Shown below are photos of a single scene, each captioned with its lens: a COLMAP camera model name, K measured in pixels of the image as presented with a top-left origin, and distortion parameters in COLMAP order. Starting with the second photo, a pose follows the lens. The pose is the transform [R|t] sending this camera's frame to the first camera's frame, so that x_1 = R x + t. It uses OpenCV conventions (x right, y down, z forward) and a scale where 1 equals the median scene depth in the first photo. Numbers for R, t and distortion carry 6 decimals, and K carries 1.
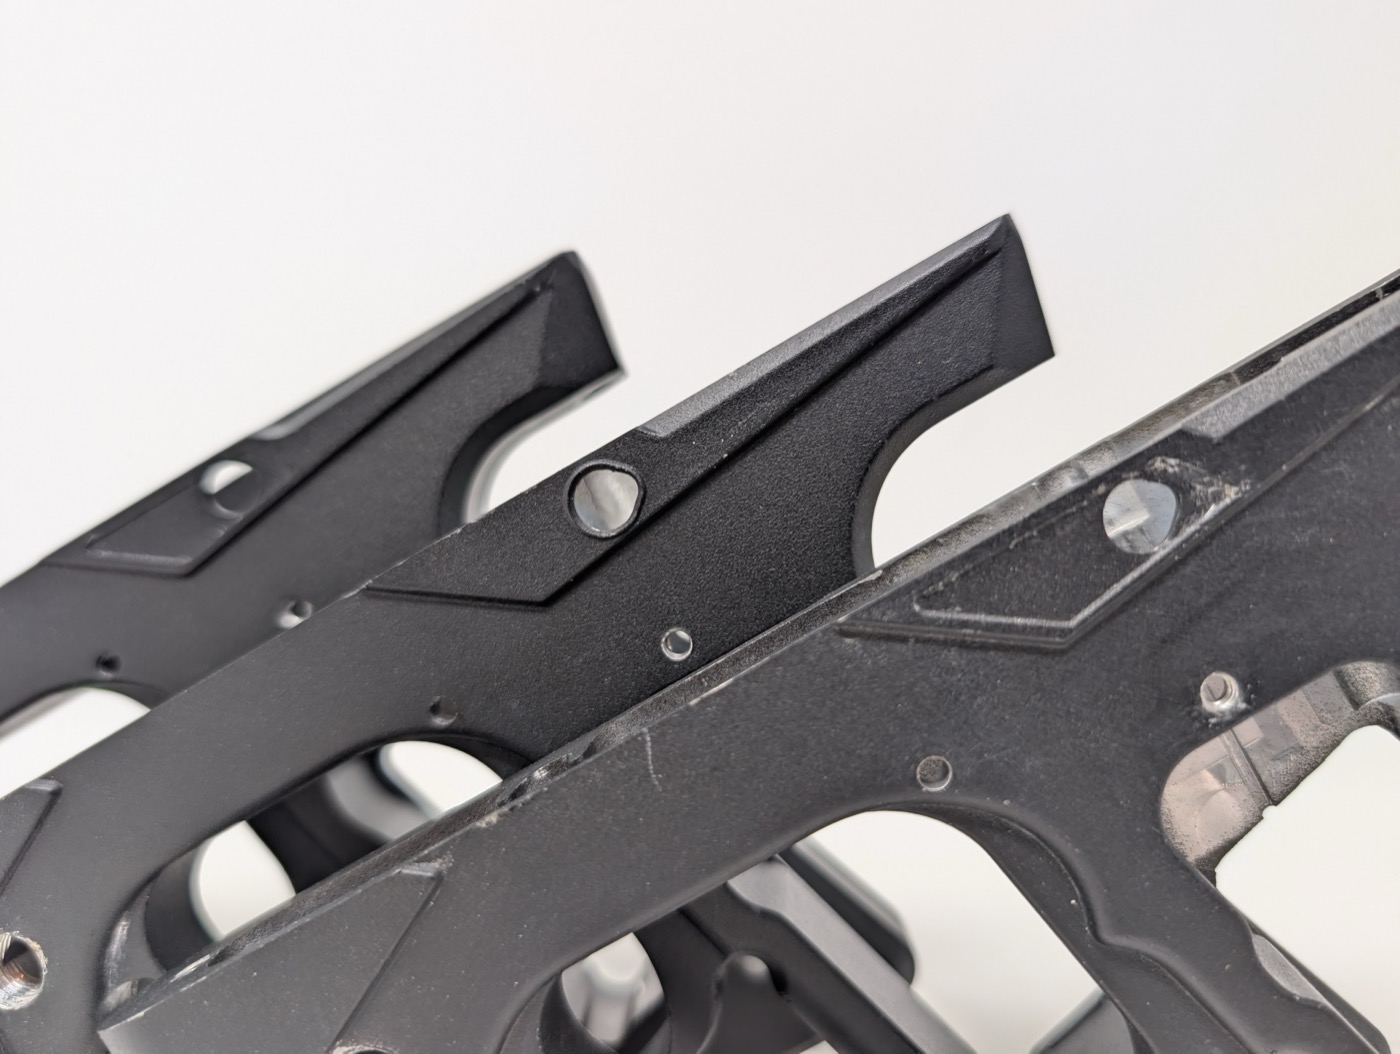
lens RADIAL K [[984.0, 0, 700.0], [0, 984.0, 527.0], [0, 0, 1]] dist [-0.059479, -0.002516]
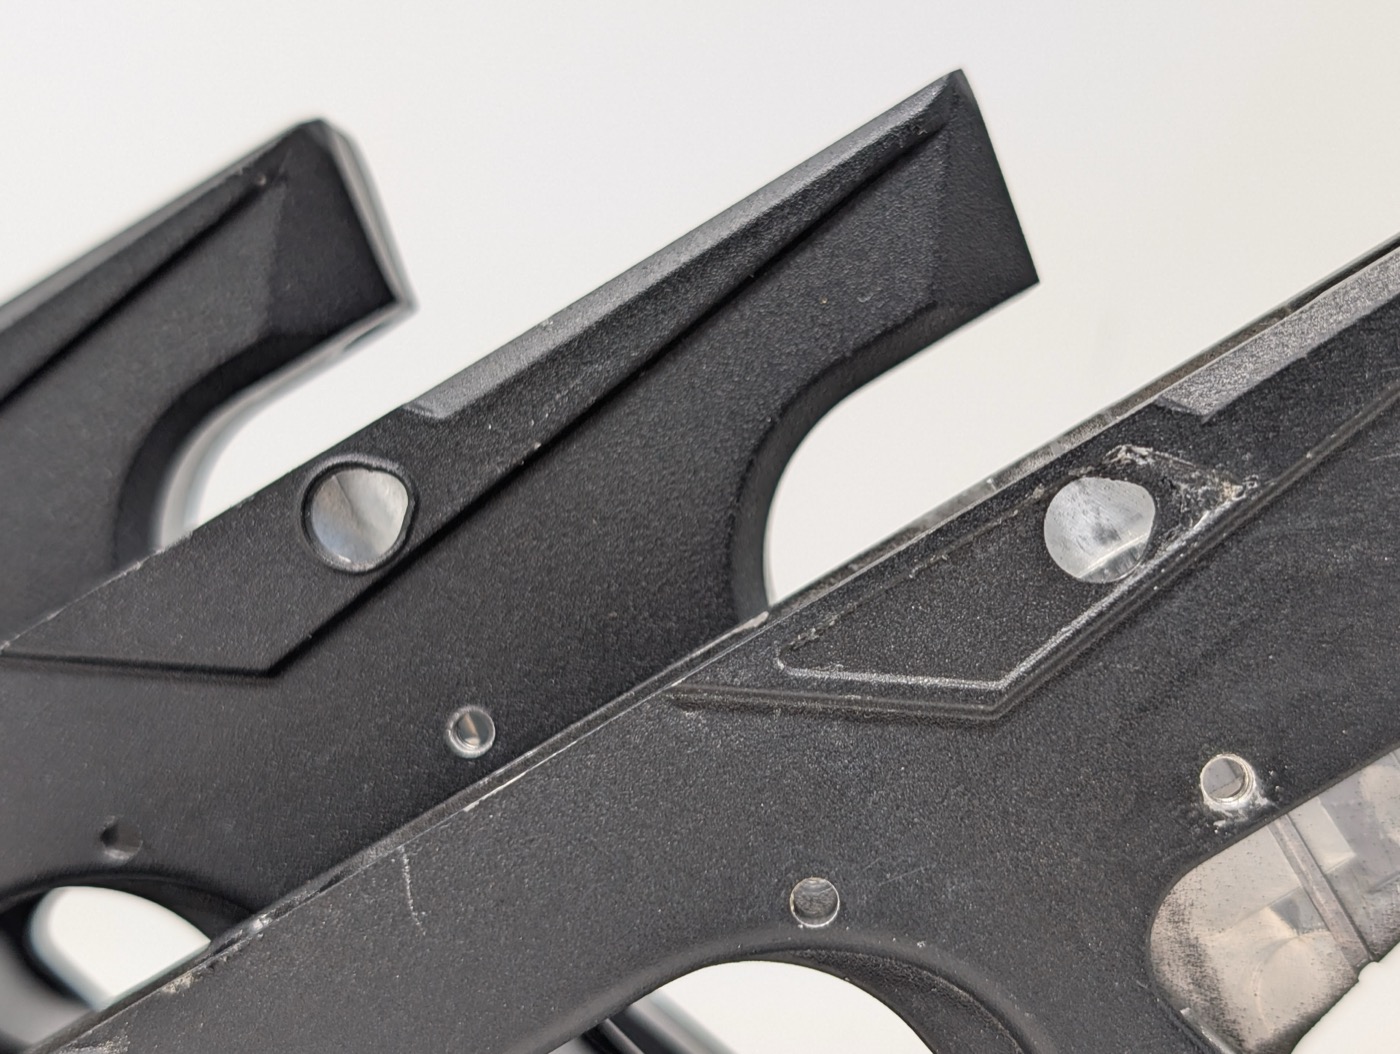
lens RADIAL K [[2067.0, 0, 700.0], [0, 2067.0, 527.0], [0, 0, 1]] dist [0.154156, -1.077430]
pose [[0.999798, -0.017779, -0.009324, 0.154004], [0.017746, 0.999836, -0.003653, -0.010647], [0.009388, 0.003486, 0.999950, -0.421319]]
